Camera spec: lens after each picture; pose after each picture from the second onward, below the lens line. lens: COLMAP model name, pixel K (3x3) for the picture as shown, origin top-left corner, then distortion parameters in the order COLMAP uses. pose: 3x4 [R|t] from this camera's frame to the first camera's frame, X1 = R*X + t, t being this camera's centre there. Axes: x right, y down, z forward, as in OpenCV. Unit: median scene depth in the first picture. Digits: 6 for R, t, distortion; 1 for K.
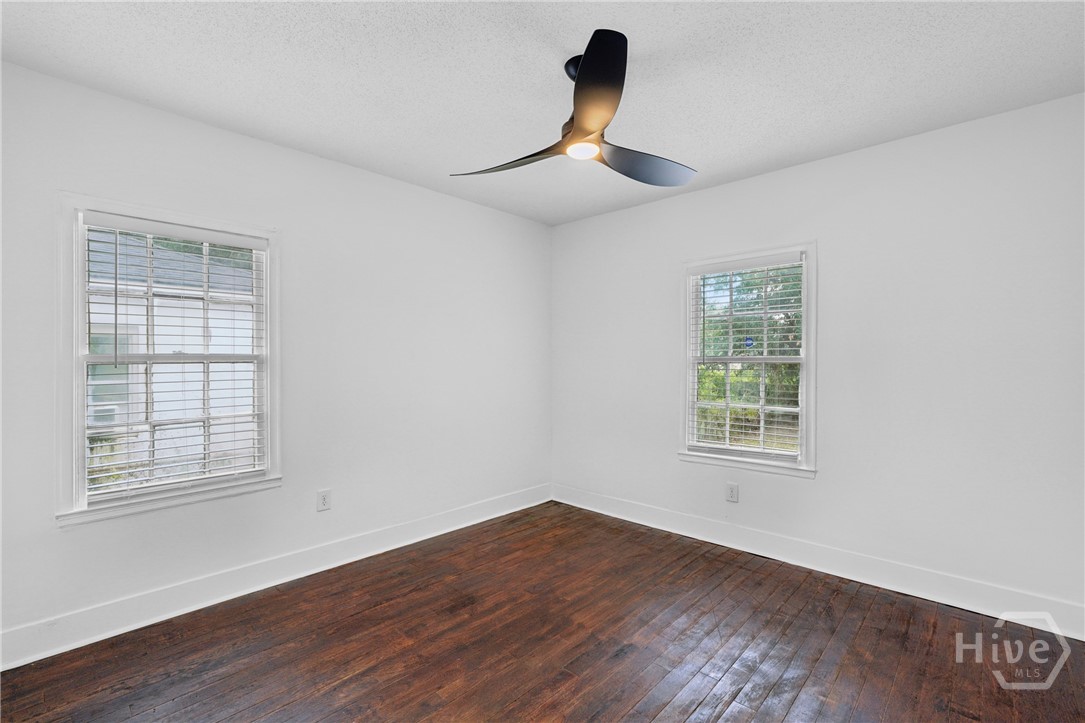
lens RADIAL K [[486.6, 0, 543.7], [0, 486.6, 359.9], [0, 0, 1]] dist [-0.007787, 0.004134]
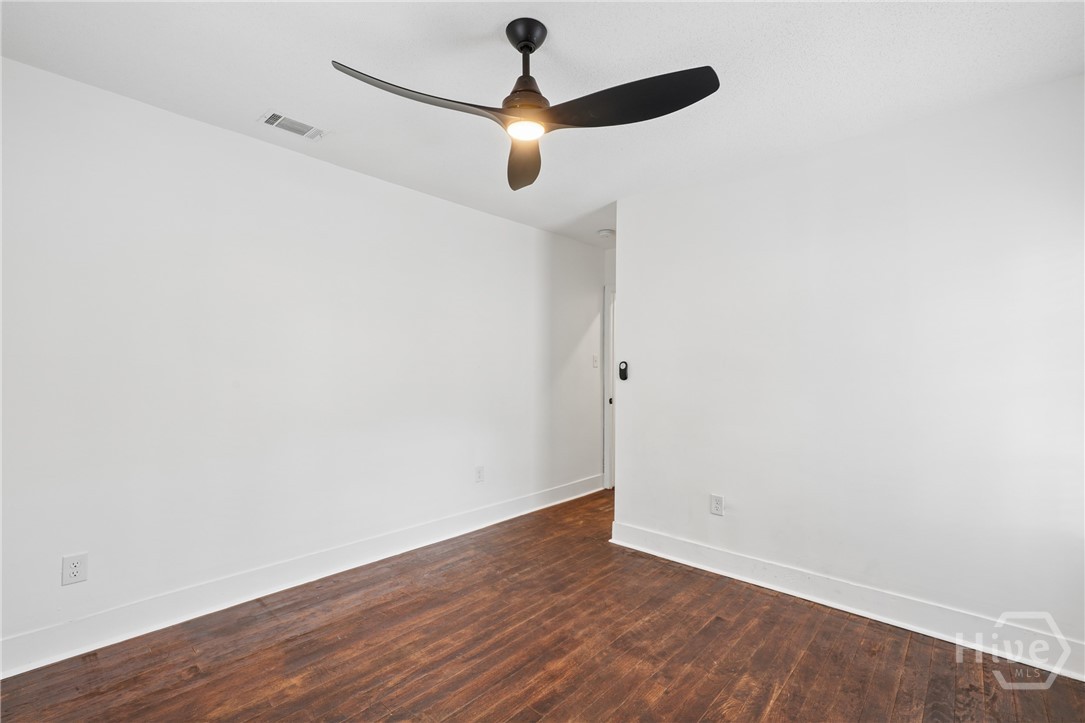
lens RADIAL K [[486.6, 0, 541.4], [0, 486.6, 362.7], [0, 0, 1]] dist [-0.007787, 0.004134]
pose [[-0.999822, -0.002452, -0.018696, 0.065444], [-0.002468, 0.999997, 0.000809, -0.007053], [0.018694, 0.000855, -0.999825, 2.011174]]
